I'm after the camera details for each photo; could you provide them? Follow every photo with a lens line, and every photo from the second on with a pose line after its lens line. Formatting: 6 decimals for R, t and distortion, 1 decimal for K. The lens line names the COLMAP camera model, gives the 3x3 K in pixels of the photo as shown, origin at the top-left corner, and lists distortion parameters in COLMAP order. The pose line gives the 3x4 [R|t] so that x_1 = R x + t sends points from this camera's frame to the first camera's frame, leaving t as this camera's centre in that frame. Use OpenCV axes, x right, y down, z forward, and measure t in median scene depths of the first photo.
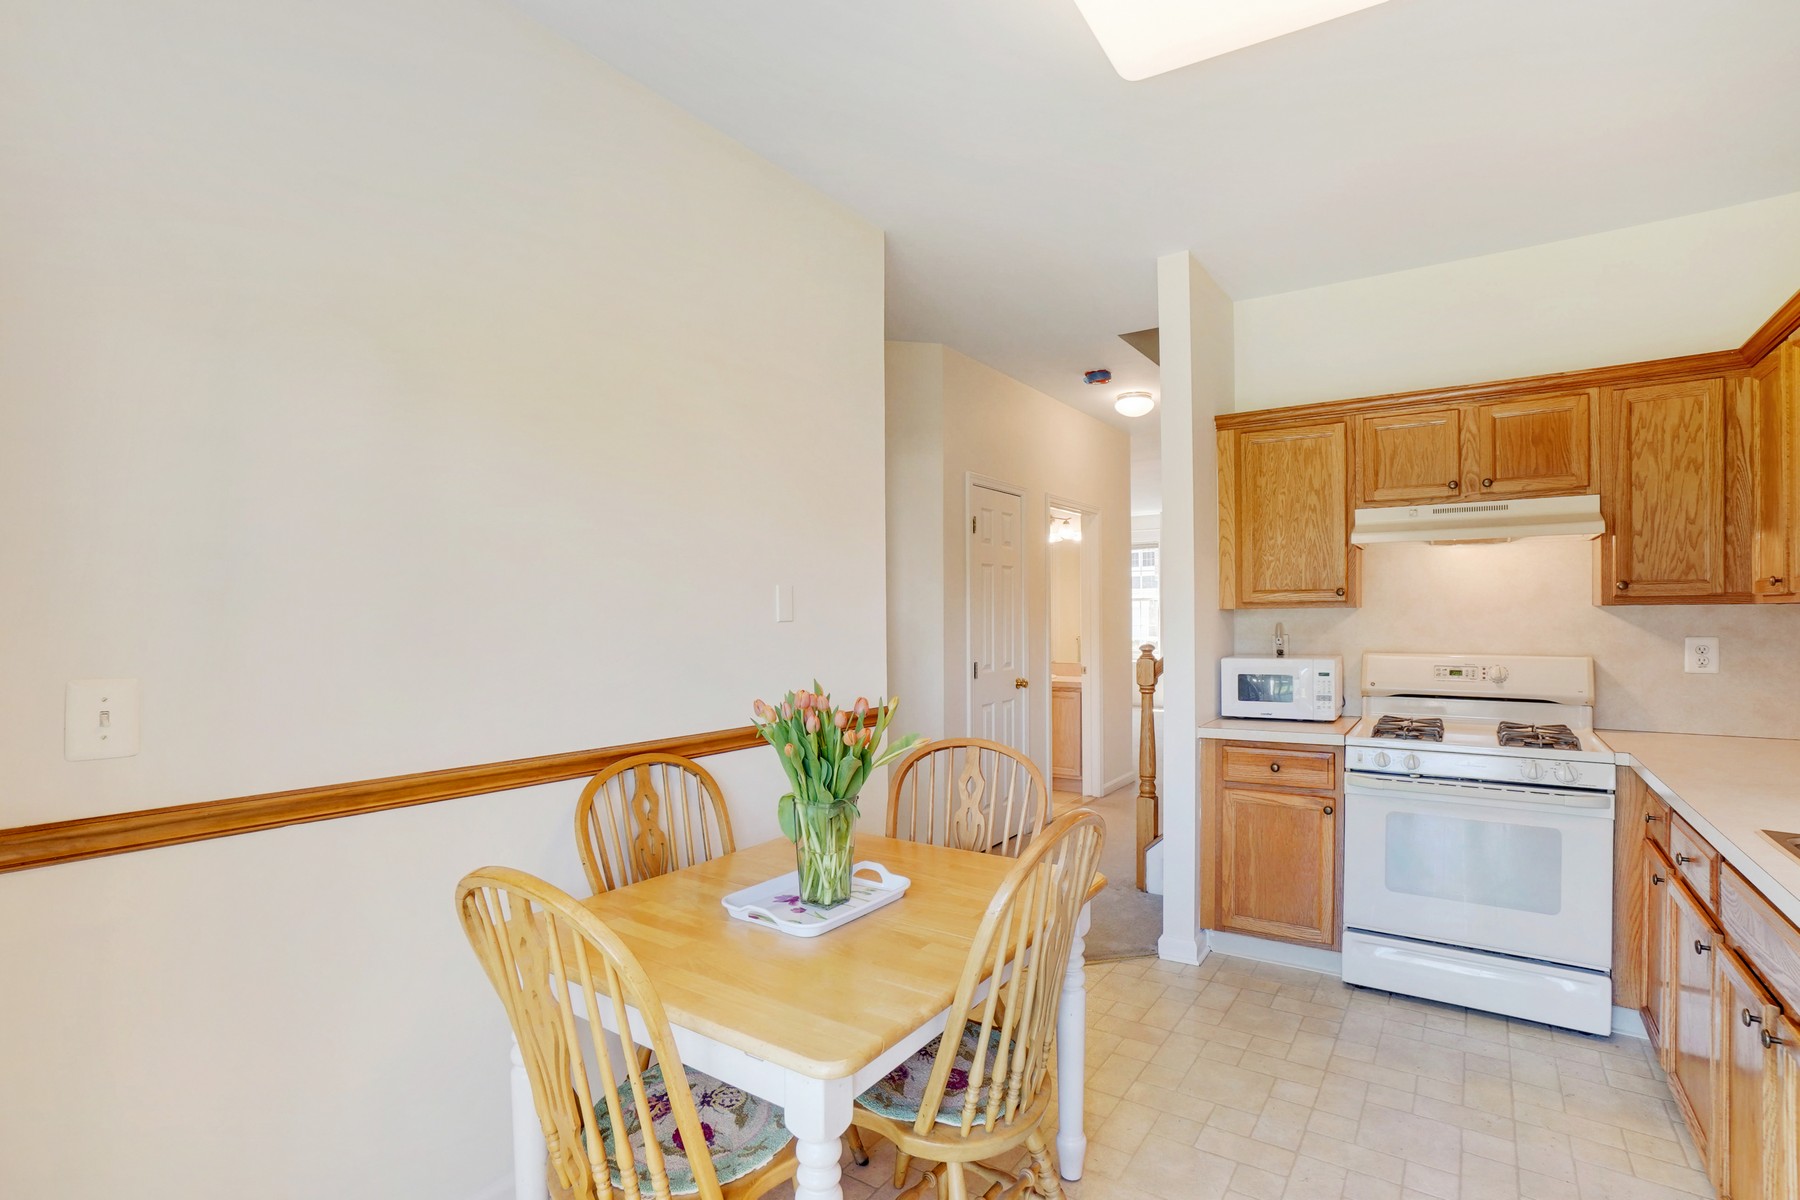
lens RADIAL K [[882.2, 0, 895.5], [0, 882.2, 628.0], [0, 0, 1]] dist [0.000880, 0.000058]
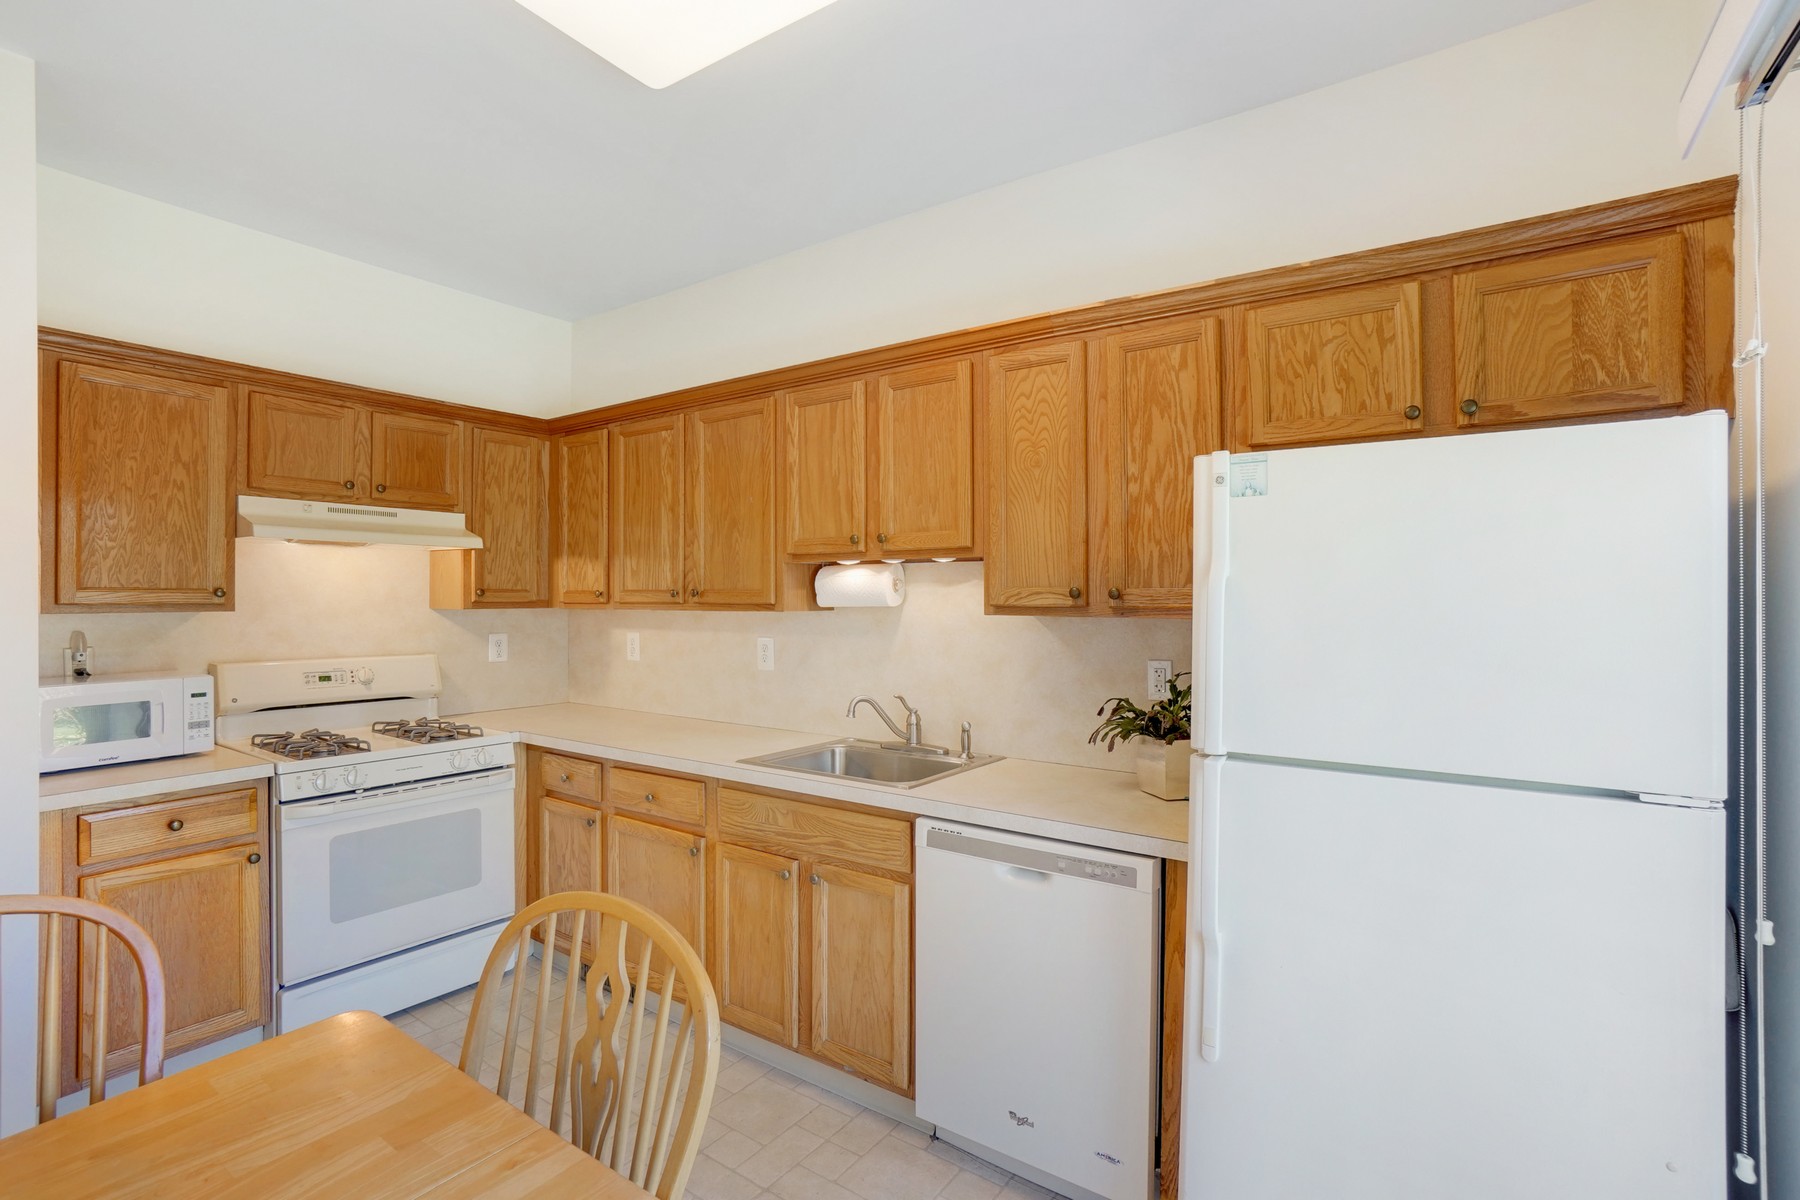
lens RADIAL K [[894.4, 0, 900.0], [0, 894.4, 600.0], [0, 0, 1]] dist [-0.000128, 0.030581]
pose [[0.041994, 0.002328, 0.999115, -0.327244], [0.008503, 0.999960, -0.002687, -0.027844], [-0.999082, 0.008609, 0.041972, 0.350084]]
